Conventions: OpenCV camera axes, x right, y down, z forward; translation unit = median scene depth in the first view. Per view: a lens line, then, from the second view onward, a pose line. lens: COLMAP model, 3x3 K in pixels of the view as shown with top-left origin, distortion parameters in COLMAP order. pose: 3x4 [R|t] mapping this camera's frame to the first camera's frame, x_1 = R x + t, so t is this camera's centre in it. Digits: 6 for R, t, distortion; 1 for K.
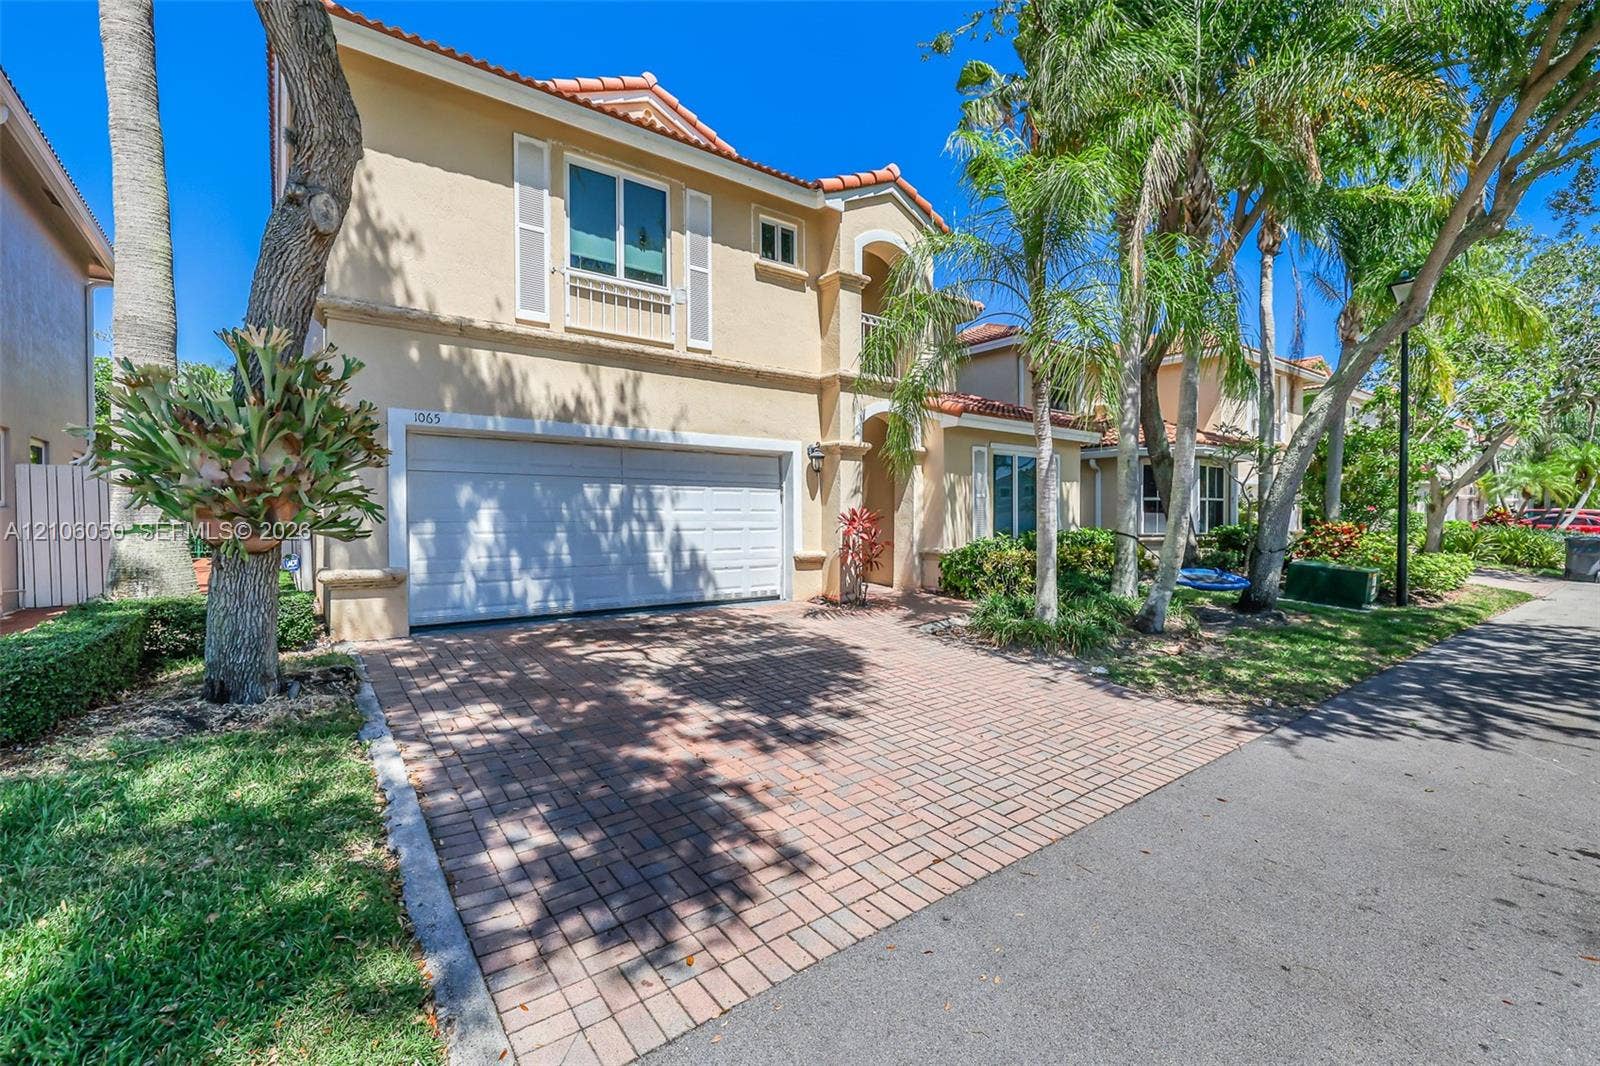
lens RADIAL K [[672.0, 0, 779.6], [0, 672.0, 522.0], [0, 0, 1]] dist [-0.009387, 0.000347]
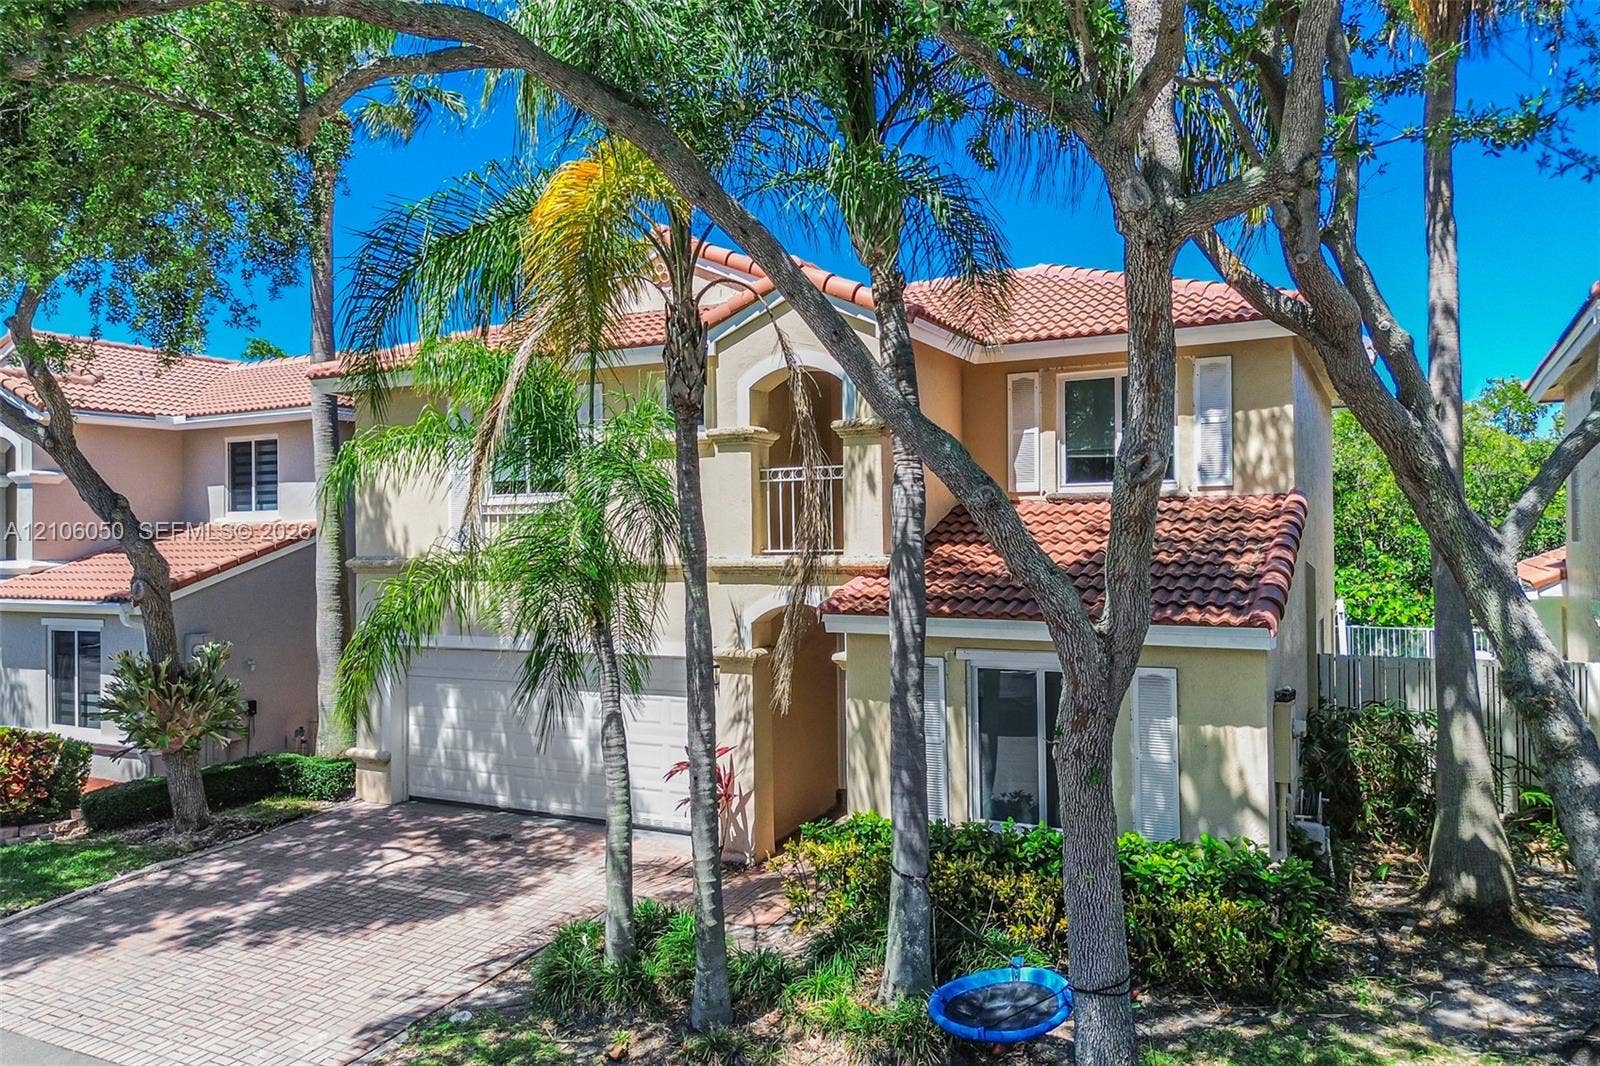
lens RADIAL K [[1152.6, 0, 801.4], [0, 1152.6, 523.5], [0, 0, 1]] dist [0.053354, -0.046611]
pose [[0.441382, -0.018098, -0.897137, 1.574629], [0.000262, 0.999799, -0.020040, -0.282879], [0.897319, 0.008610, 0.441298, 0.591130]]
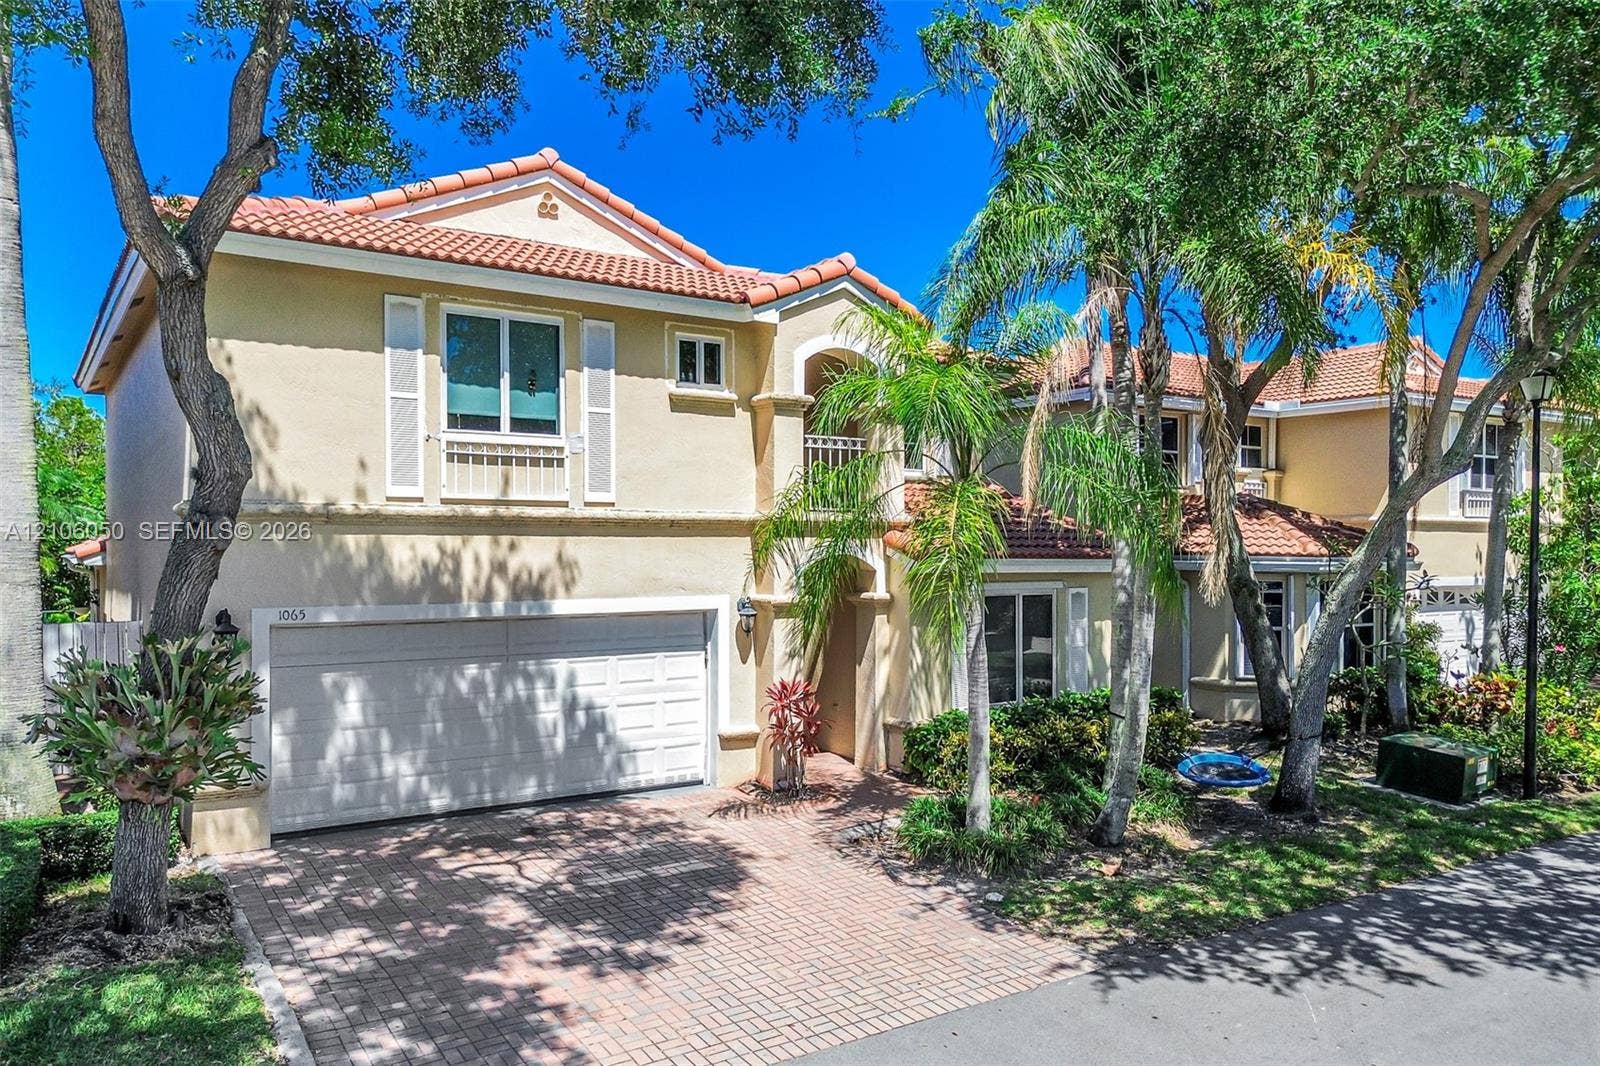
lens RADIAL K [[1152.6, 0, 803.7], [0, 1152.6, 572.3], [0, 0, 1]] dist [0.053354, -0.046611]
pose [[0.999175, 0.005487, -0.040245, 0.219565], [-0.004922, 0.999888, 0.014131, -0.204370], [0.040318, -0.013921, 0.999090, -0.515859]]
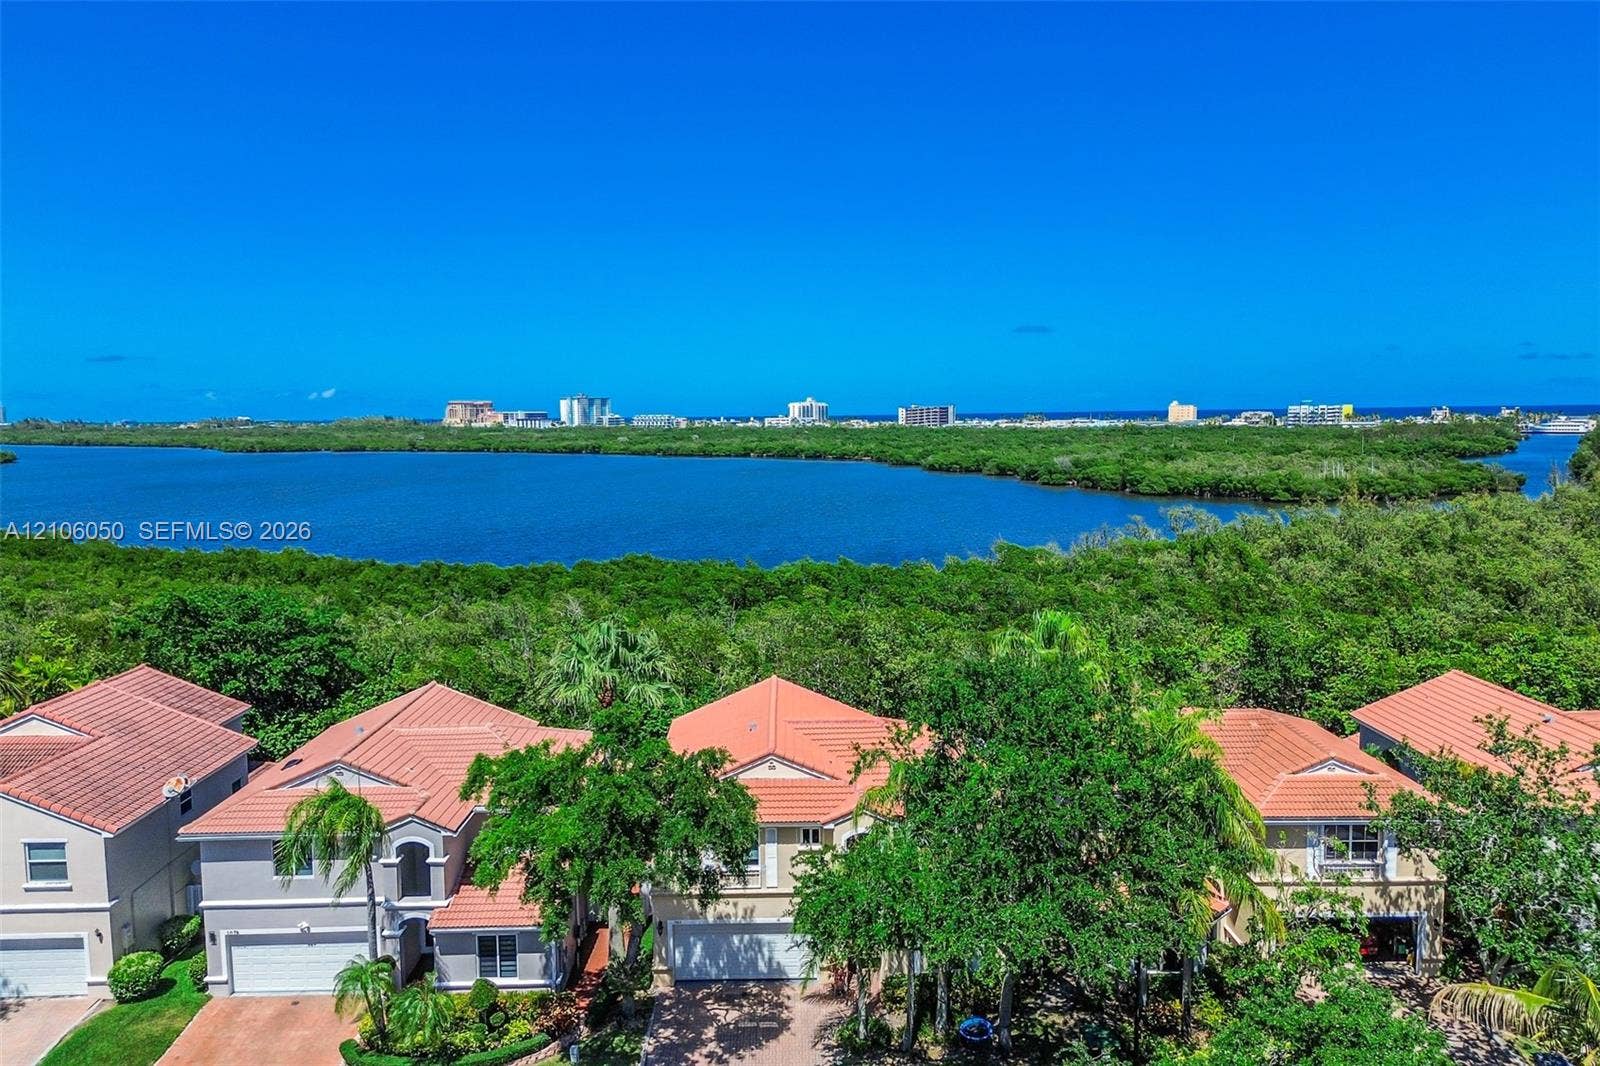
lens RADIAL K [[1152.6, 0, 796.9], [0, 1152.6, 531.8], [0, 0, 1]] dist [0.053354, -0.046611]
pose [[0.806487, 0.050853, -0.589061, 2.710125], [0.008560, 0.995186, 0.097634, -2.214699], [0.591190, -0.083783, 0.802169, -2.593883]]
